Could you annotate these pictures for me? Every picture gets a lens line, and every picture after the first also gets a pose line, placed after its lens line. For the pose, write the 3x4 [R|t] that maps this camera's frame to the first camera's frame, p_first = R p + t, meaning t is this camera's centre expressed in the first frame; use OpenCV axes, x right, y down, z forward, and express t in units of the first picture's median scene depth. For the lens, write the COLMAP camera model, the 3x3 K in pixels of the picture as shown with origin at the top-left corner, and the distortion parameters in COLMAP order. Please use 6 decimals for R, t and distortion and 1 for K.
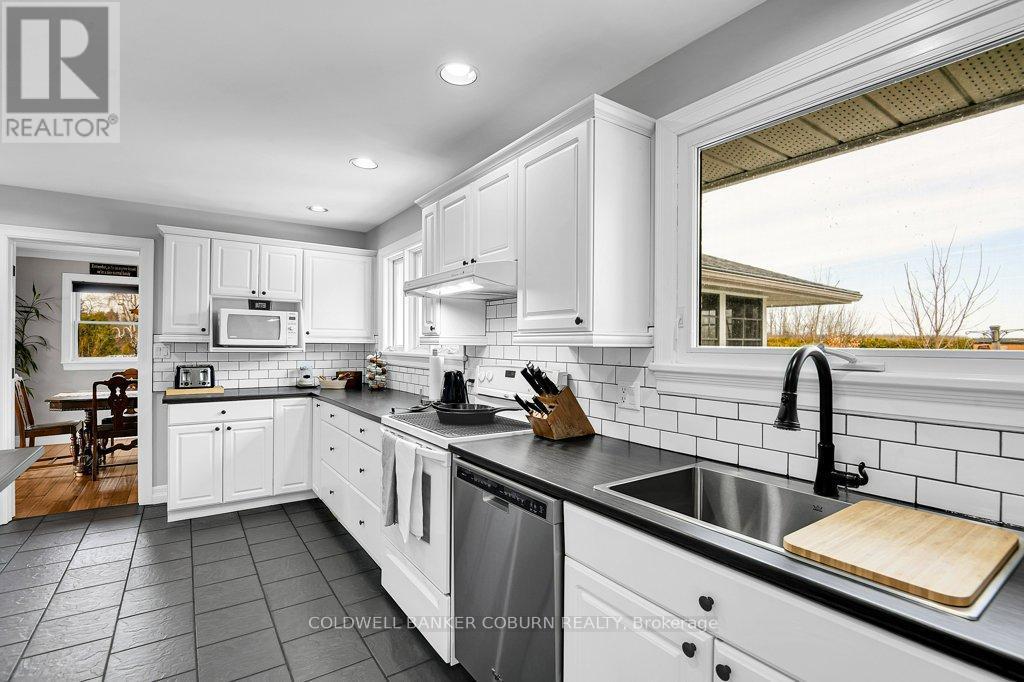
lens RADIAL K [[475.4, 0, 512.0], [0, 475.4, 341.0], [0, 0, 1]] dist [0.000298, -0.000017]
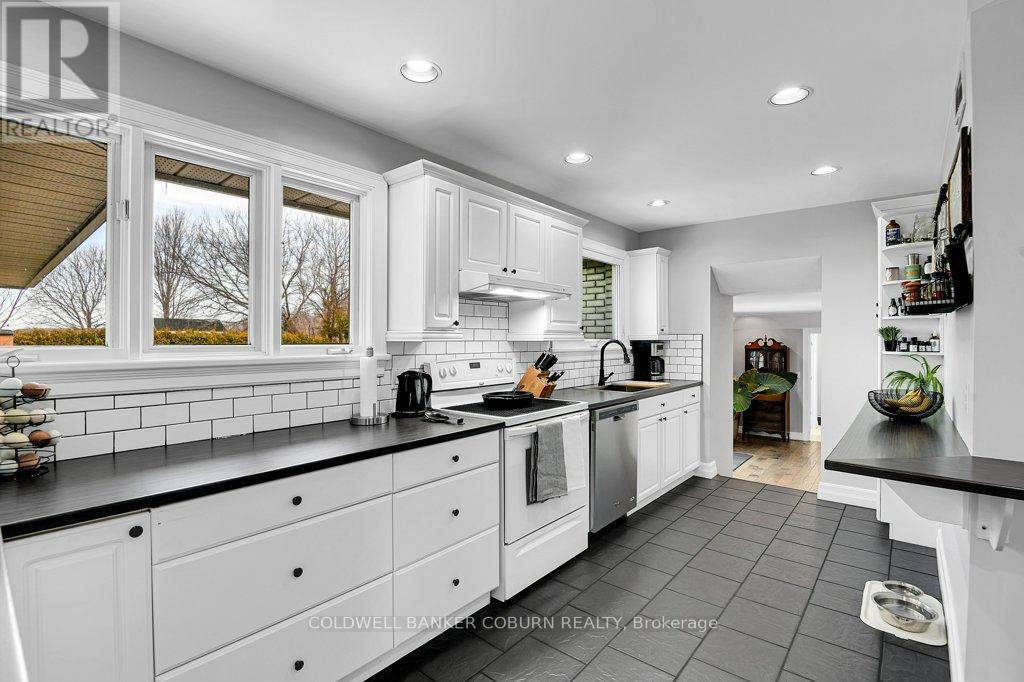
lens RADIAL K [[475.4, 0, 512.0], [0, 475.4, 341.0], [0, 0, 1]] dist [0.000298, -0.000017]
pose [[-0.251621, -0.003687, 0.967819, -1.235490], [-0.003995, 0.999988, 0.002771, 0.005390], [-0.967818, -0.003169, -0.251632, 1.290282]]
